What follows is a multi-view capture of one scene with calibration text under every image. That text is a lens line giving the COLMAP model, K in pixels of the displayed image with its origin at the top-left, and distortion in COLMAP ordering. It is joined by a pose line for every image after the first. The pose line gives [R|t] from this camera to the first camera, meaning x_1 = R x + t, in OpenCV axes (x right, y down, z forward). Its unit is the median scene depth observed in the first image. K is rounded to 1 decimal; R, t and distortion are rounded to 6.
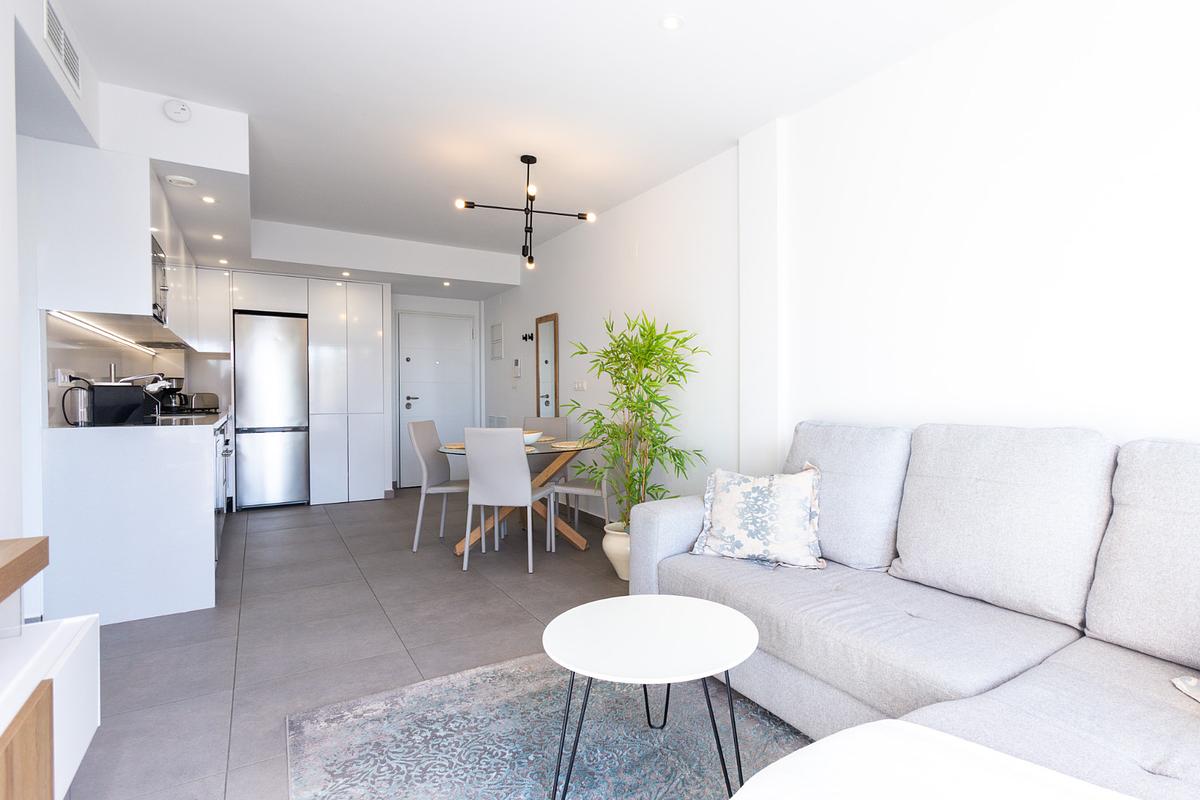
lens RADIAL K [[586.0, 0, 634.5], [0, 586.0, 402.3], [0, 0, 1]] dist [-0.000043, 0.000059]
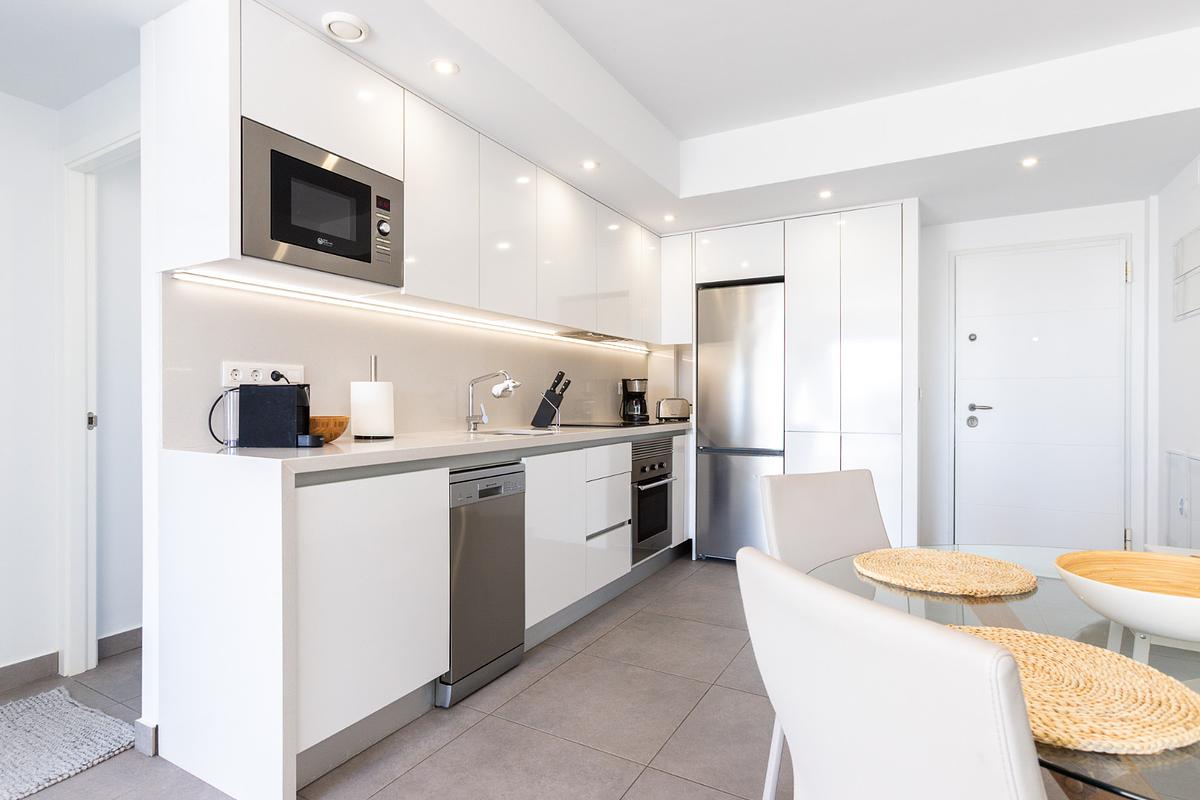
lens RADIAL K [[586.0, 0, 634.5], [0, 586.0, 402.3], [0, 0, 1]] dist [-0.000043, 0.000059]
pose [[0.490575, 0.004244, -0.871389, -0.075607], [-0.014304, 0.999893, -0.003183, -0.006839], [0.871282, 0.014025, 0.490583, 0.548060]]
